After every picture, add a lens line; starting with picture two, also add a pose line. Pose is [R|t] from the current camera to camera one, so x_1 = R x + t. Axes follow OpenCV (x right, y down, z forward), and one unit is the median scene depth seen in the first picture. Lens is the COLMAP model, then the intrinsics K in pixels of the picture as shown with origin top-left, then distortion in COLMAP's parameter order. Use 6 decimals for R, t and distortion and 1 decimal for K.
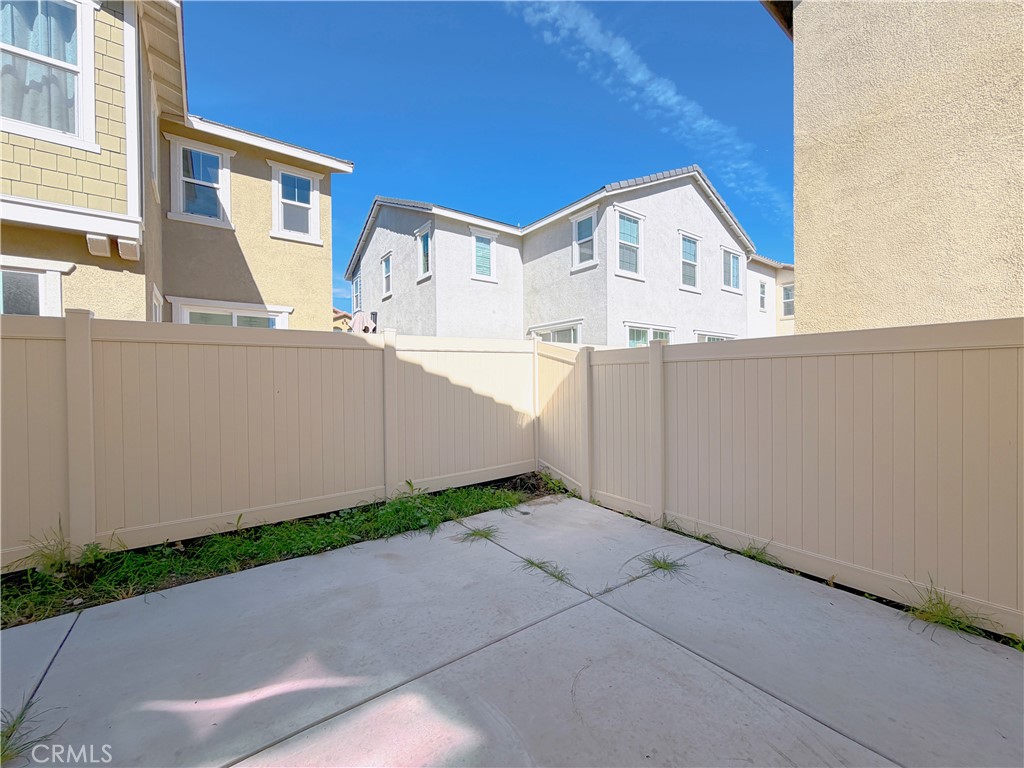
lens RADIAL K [[408.6, 0, 507.3], [0, 408.6, 382.5], [0, 0, 1]] dist [0.002378, -0.000384]
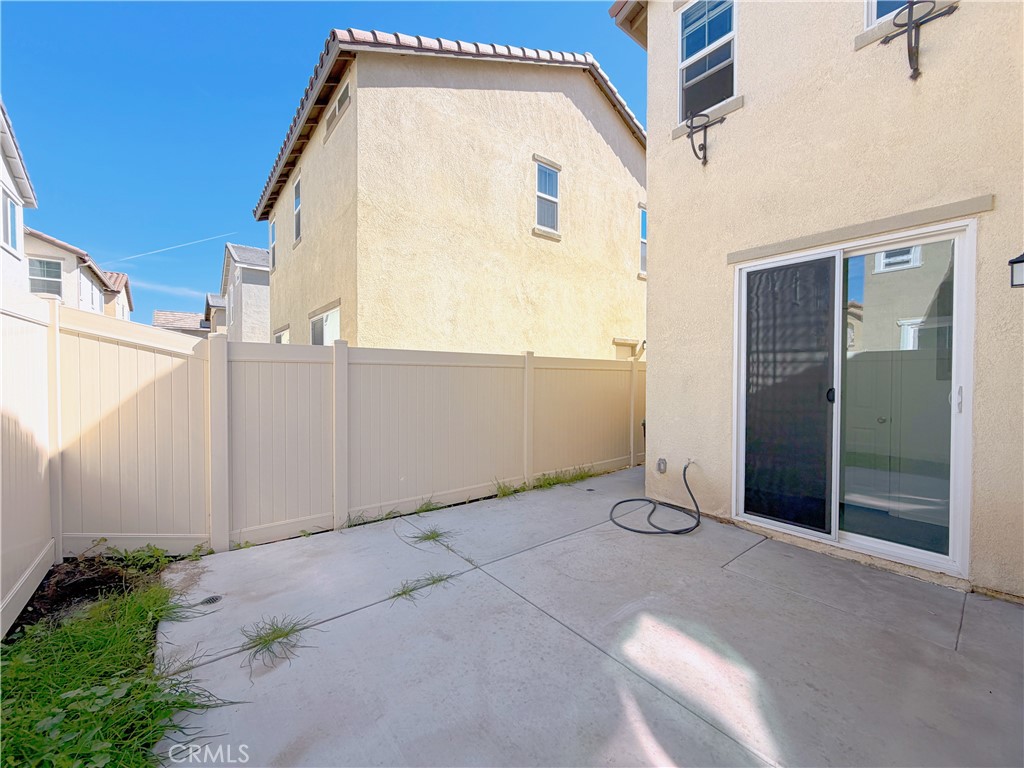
lens RADIAL K [[408.6, 0, 511.6], [0, 408.6, 383.4], [0, 0, 1]] dist [0.002378, -0.000384]
pose [[-0.041977, -0.006060, 0.999100, -0.573160], [0.003112, 0.999976, 0.006196, -0.004968], [-0.999114, 0.003369, -0.041958, 0.568376]]
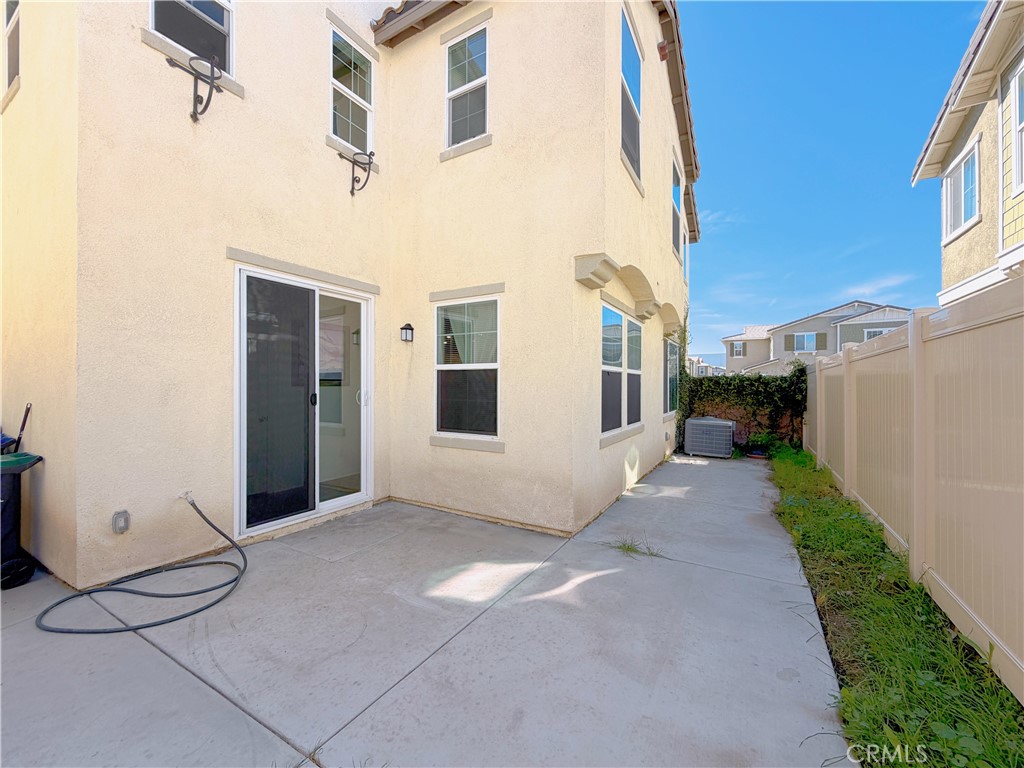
lens RADIAL K [[408.6, 0, 507.3], [0, 408.6, 384.5], [0, 0, 1]] dist [0.002378, -0.000384]
pose [[-0.921622, 0.008667, -0.387991, 0.102049], [0.006508, 0.999955, 0.006878, -0.014497], [0.388033, 0.003814, -0.921638, 0.996353]]
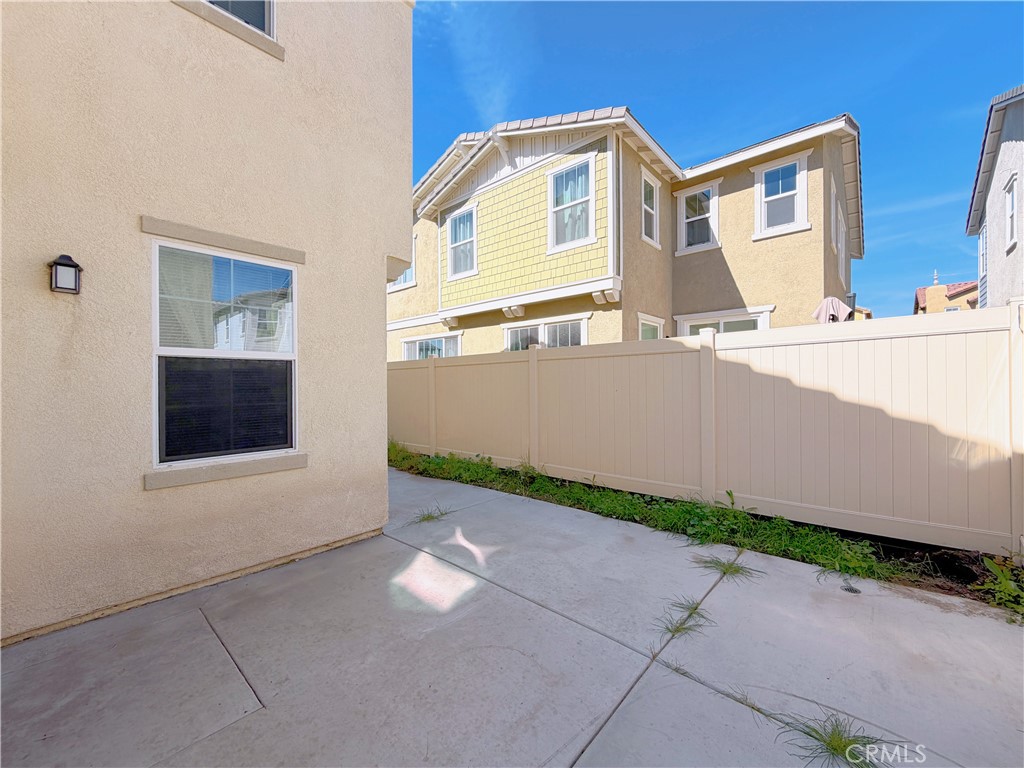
lens RADIAL K [[408.6, 0, 512.0], [0, 408.6, 382.9], [0, 0, 1]] dist [0.002378, -0.000384]
pose [[0.201121, 0.009430, -0.979521, 0.555677], [-0.000777, 0.999955, 0.009467, -0.011238], [0.979566, -0.001143, 0.201119, 0.341500]]
